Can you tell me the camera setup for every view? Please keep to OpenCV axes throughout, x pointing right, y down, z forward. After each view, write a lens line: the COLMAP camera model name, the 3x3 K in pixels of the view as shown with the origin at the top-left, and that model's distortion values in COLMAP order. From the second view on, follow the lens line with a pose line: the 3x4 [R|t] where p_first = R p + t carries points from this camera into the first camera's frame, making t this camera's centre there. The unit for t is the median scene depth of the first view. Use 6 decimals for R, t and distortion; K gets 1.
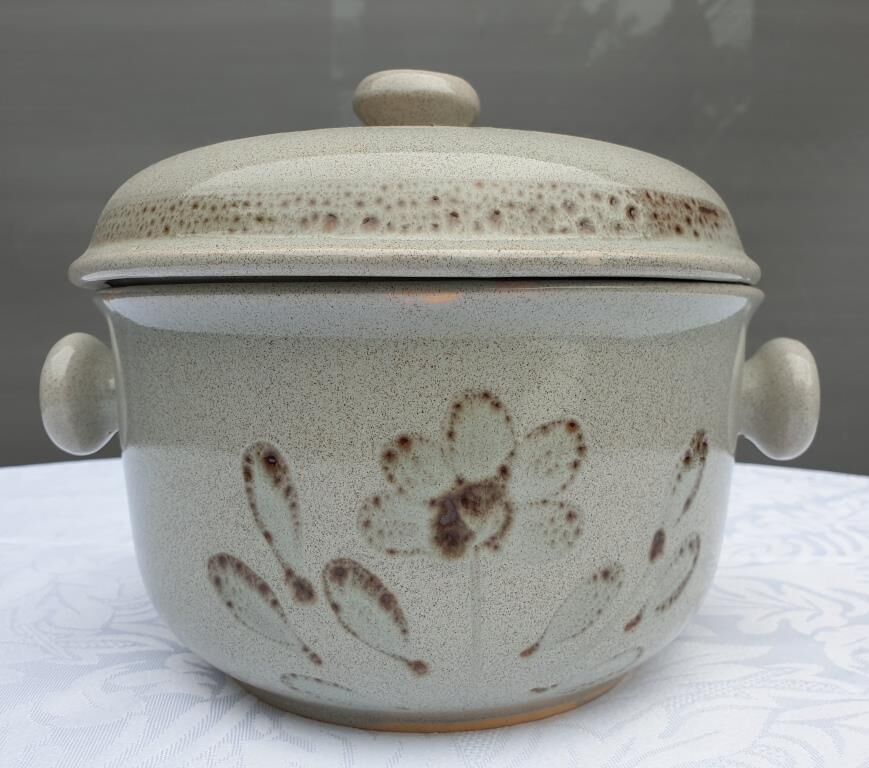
lens RADIAL K [[842.4, 0, 446.8], [0, 842.4, 422.8], [0, 0, 1]] dist [0.149670, -0.410819]
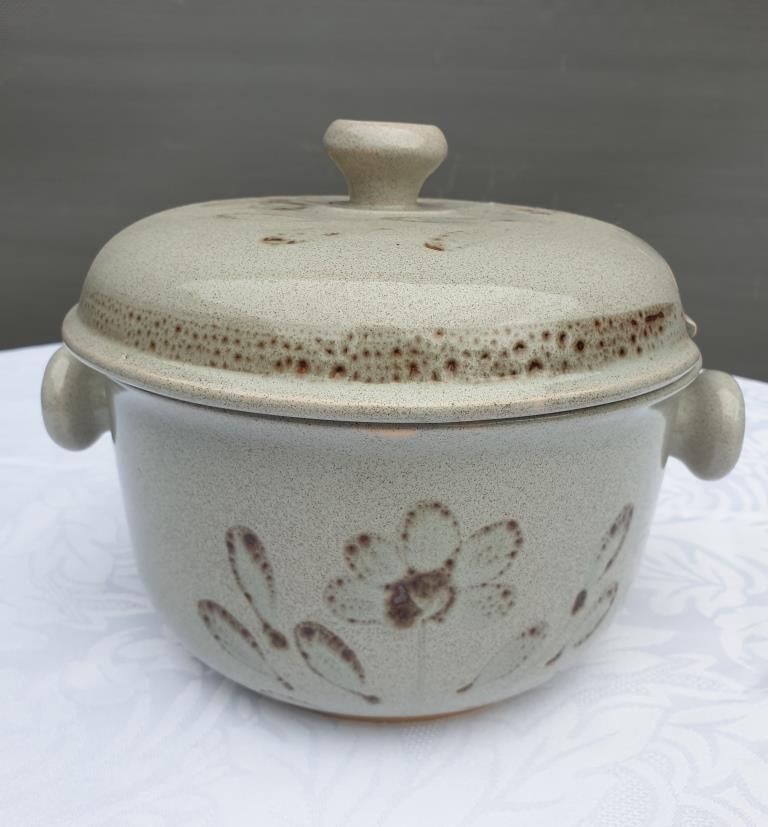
lens RADIAL K [[791.6, 0, 387.6], [0, 791.6, 438.2], [0, 0, 1]] dist [0.156433, -0.427421]
pose [[0.999212, 0.034464, -0.019698, -0.002101], [-0.028495, 0.968207, 0.248521, -0.373455], [0.027637, -0.247764, 0.968426, -0.018765]]
